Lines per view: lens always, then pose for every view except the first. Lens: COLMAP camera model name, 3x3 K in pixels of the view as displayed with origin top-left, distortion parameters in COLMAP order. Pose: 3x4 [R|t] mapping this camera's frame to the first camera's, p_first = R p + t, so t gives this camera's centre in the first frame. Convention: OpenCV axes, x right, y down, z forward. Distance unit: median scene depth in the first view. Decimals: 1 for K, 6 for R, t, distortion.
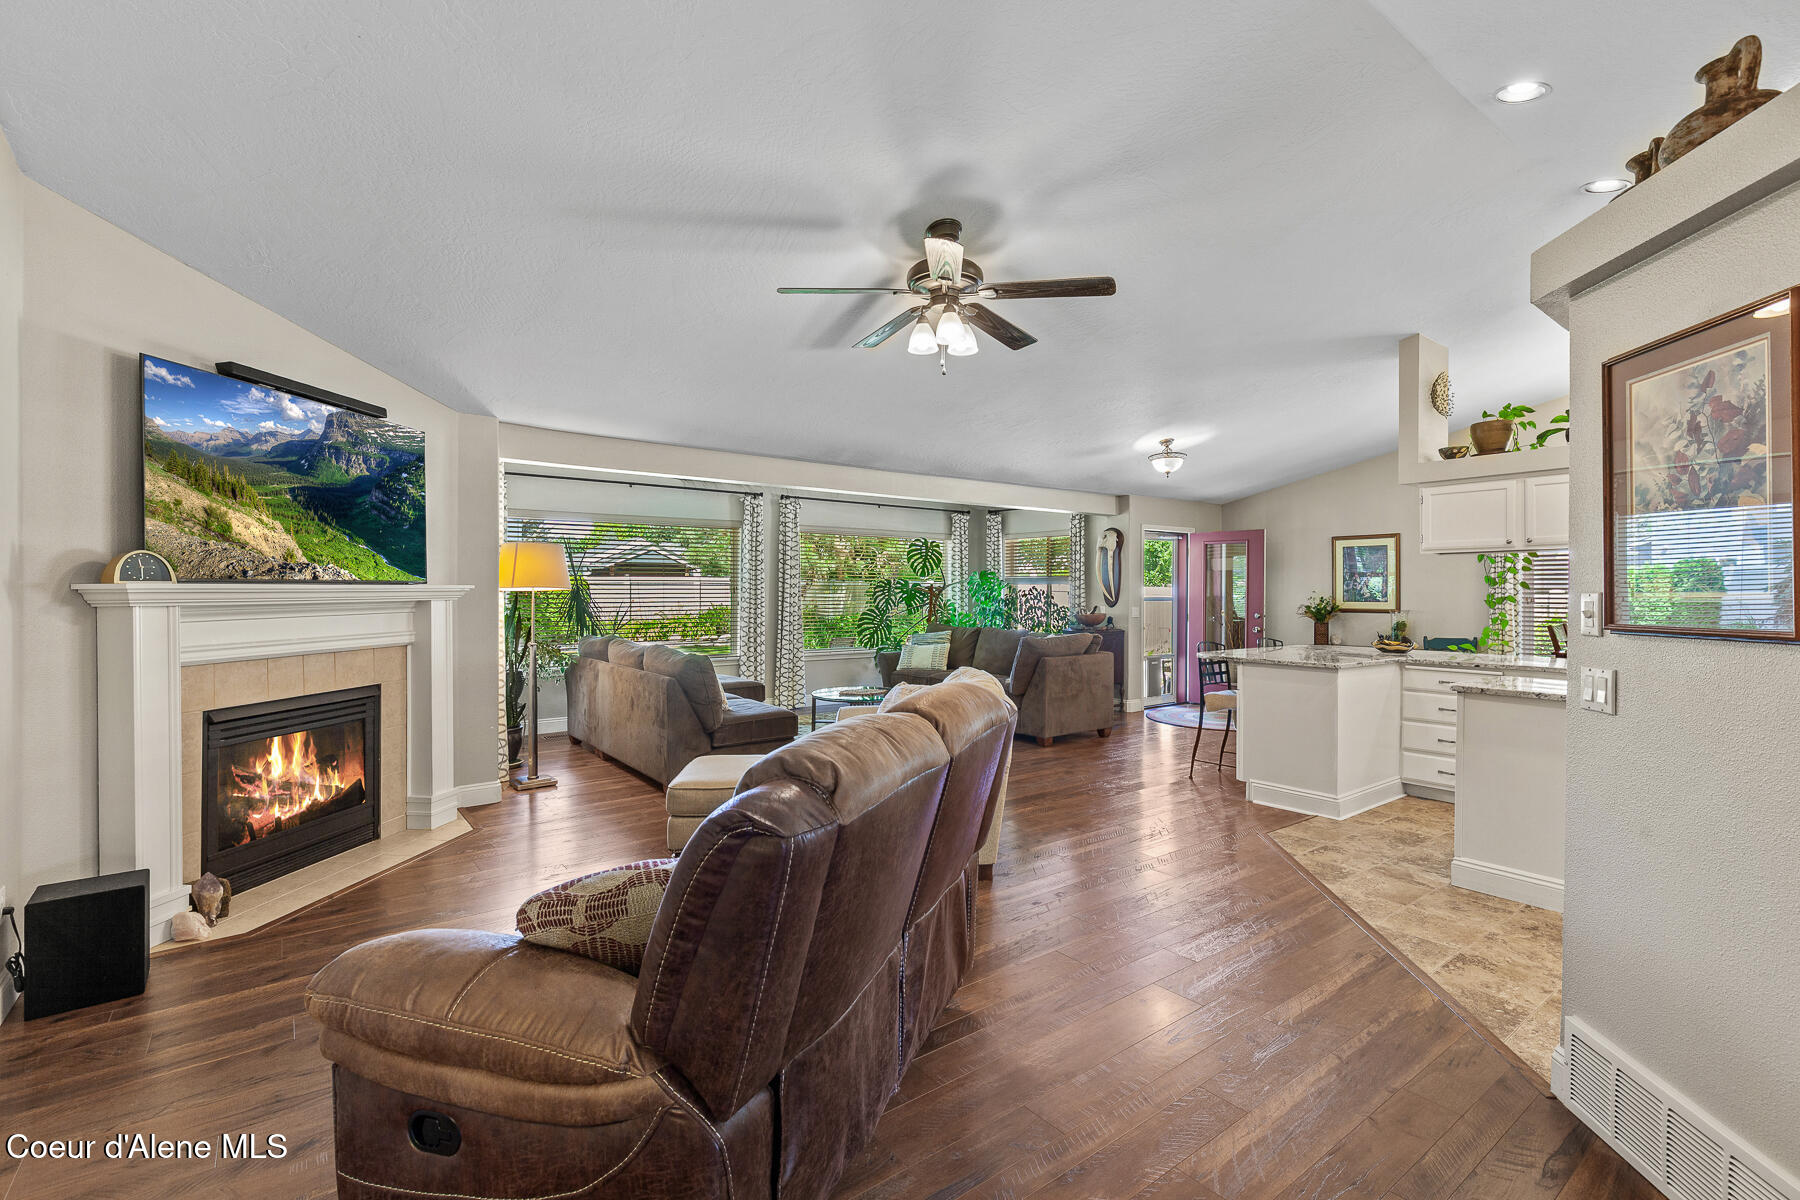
lens RADIAL K [[825.6, 0, 897.1], [0, 825.6, 594.5], [0, 0, 1]] dist [0.000502, 0.000072]
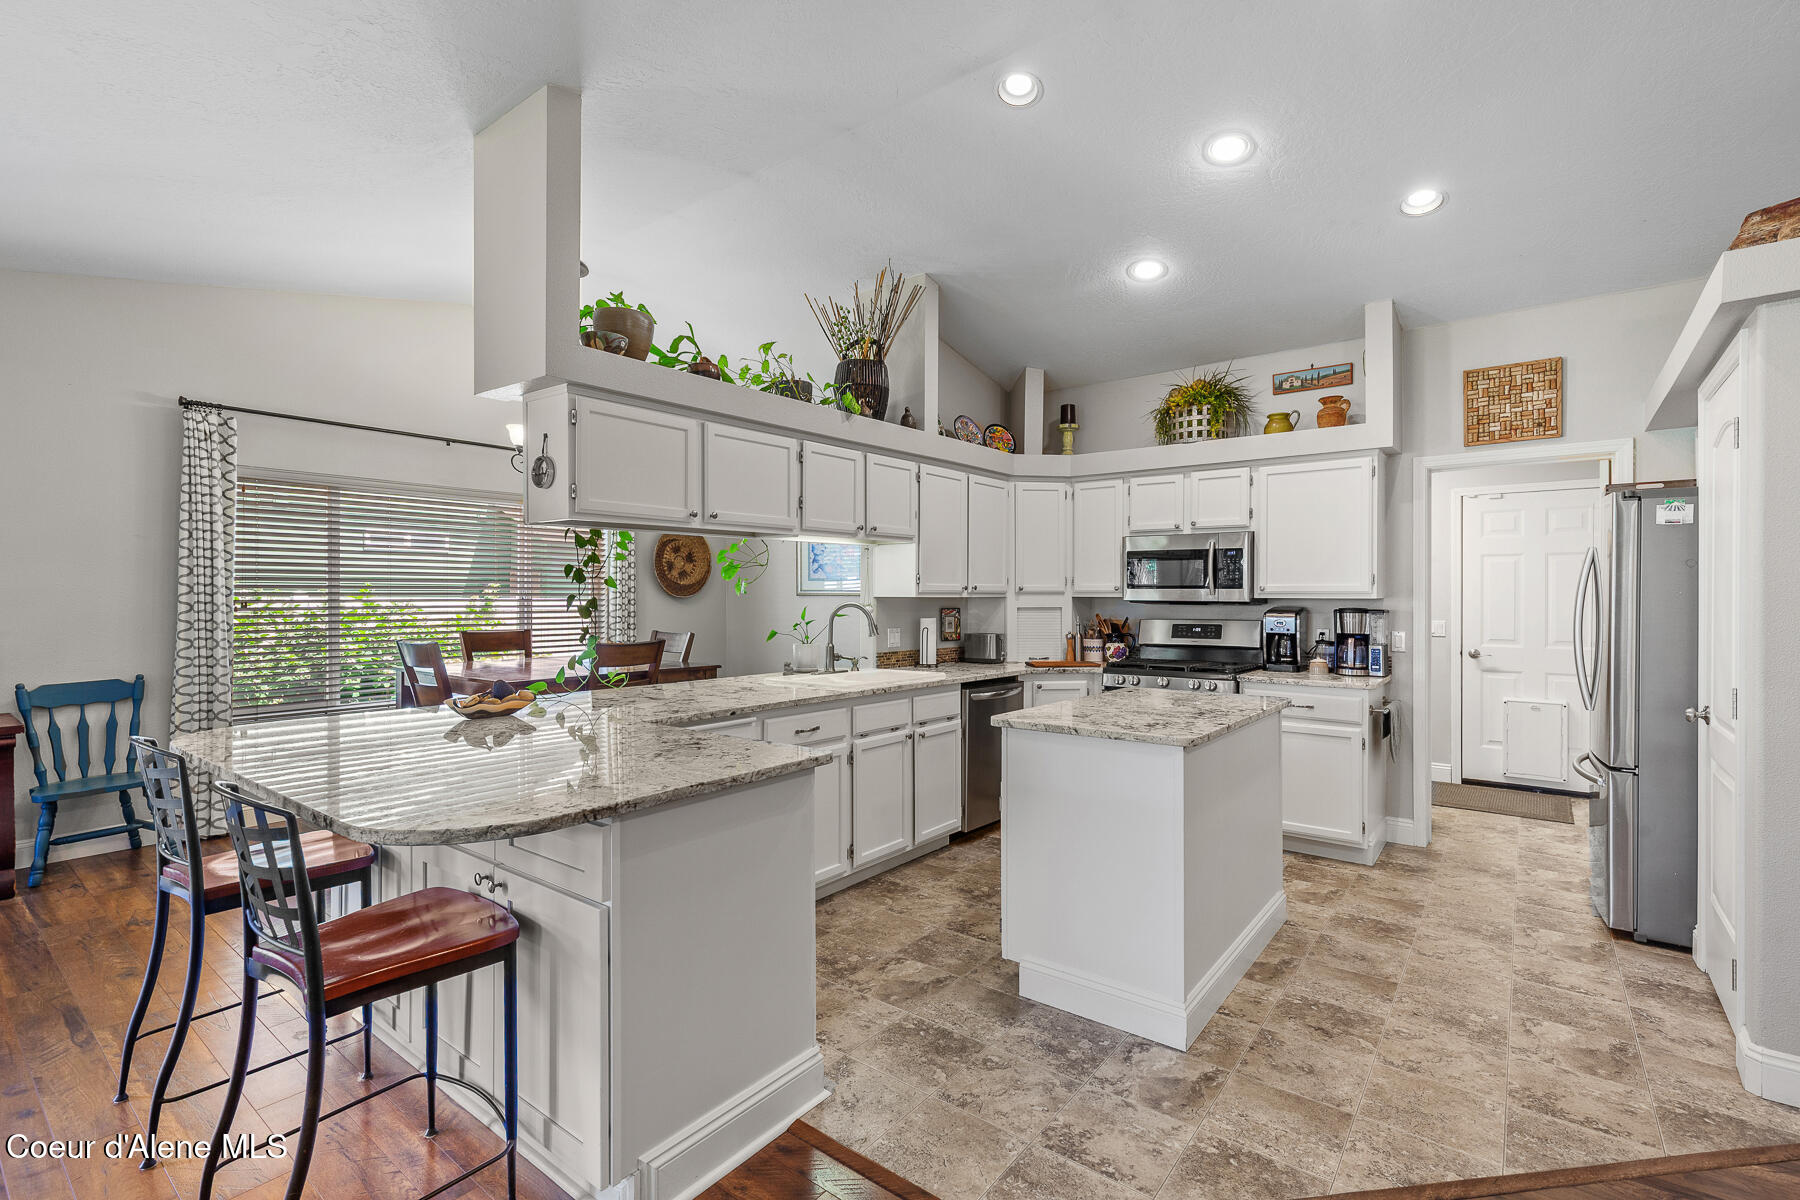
lens RADIAL K [[811.9, 0, 902.2], [0, 811.9, 595.7], [0, 0, 1]] dist [0.003684, 0.000145]
pose [[-0.253762, -0.004473, 0.967256, 0.050973], [0.002776, 0.999982, 0.005352, -0.001975], [-0.967263, 0.004043, -0.253745, 0.580759]]
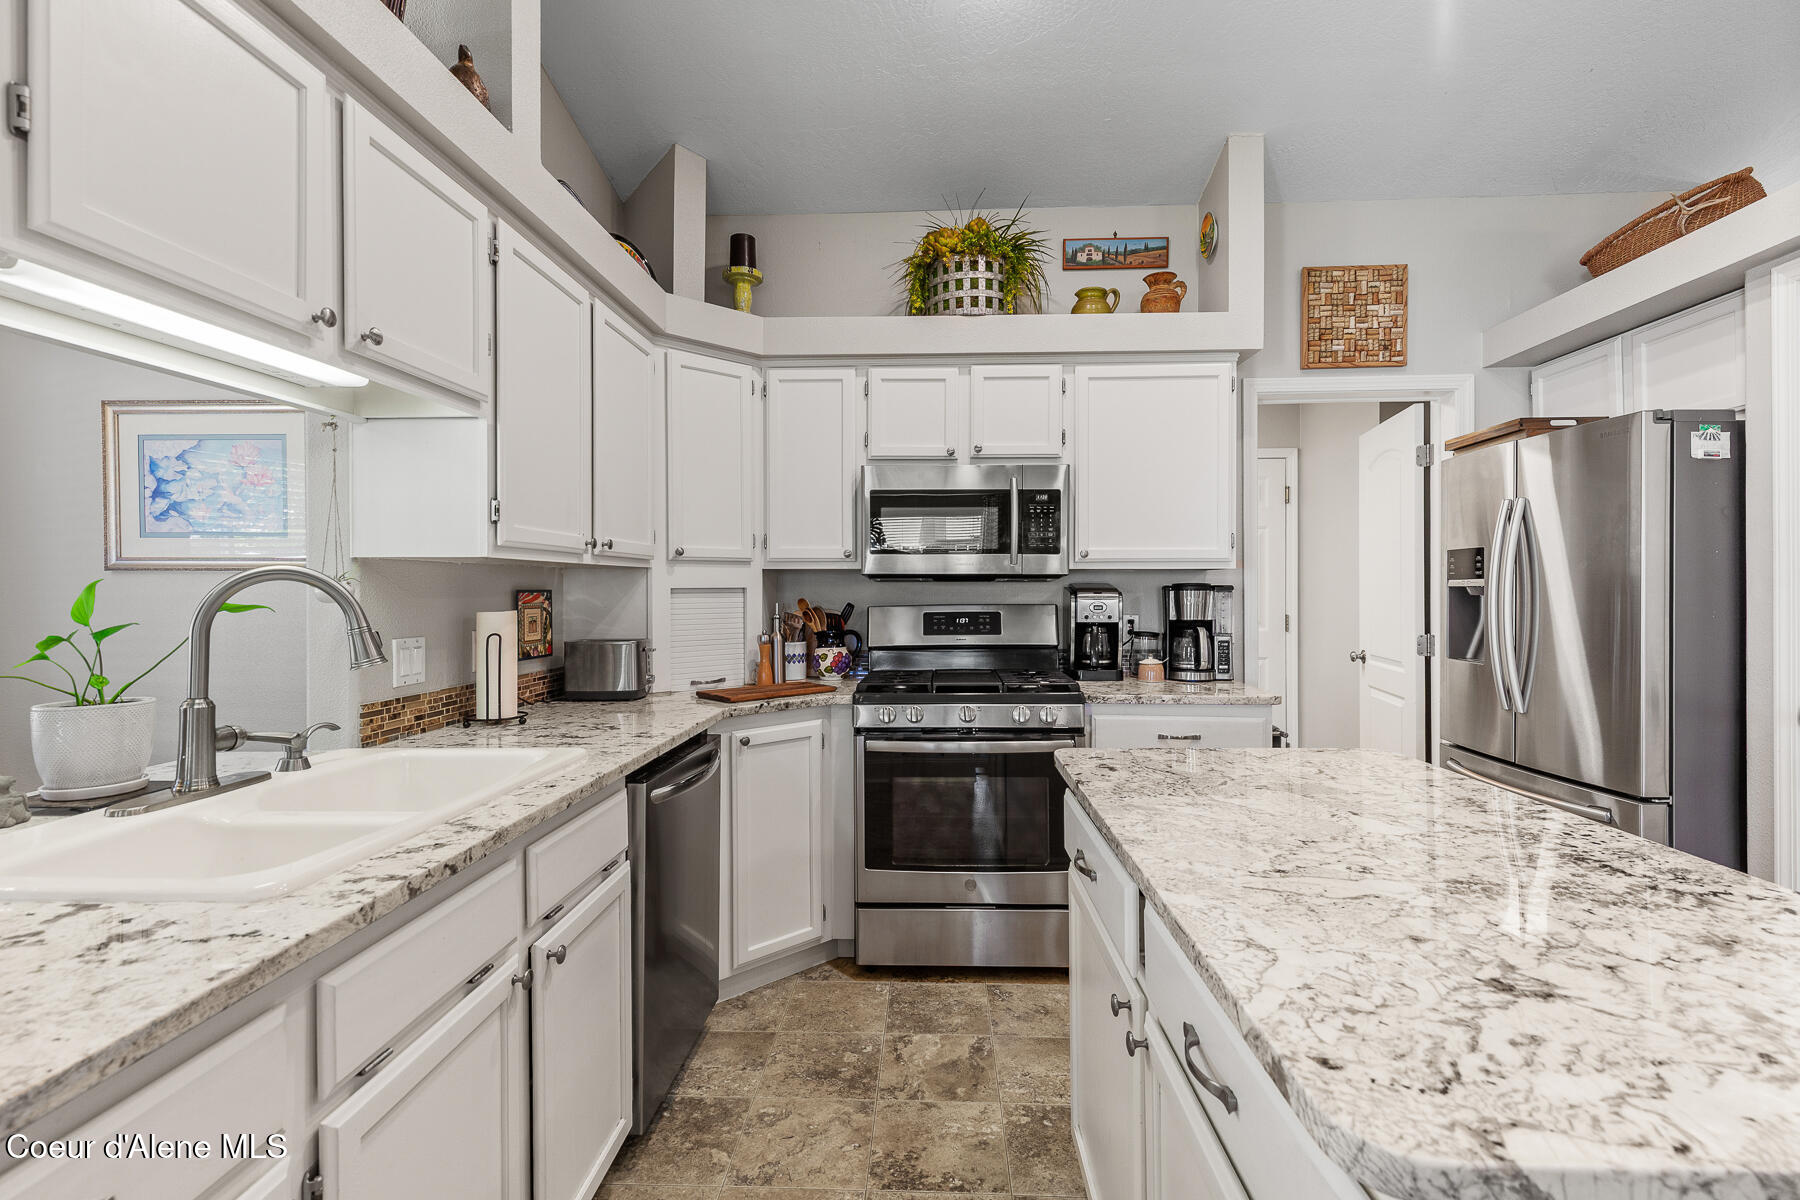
lens RADIAL K [[814.0, 0, 904.2], [0, 814.0, 588.9], [0, 0, 1]] dist [0.003975, 0.000047]
pose [[-0.766720, -0.002668, 0.641976, 0.331340], [0.003440, 0.999960, 0.008265, 0.008020], [-0.641972, 0.008546, -0.766680, 0.531499]]
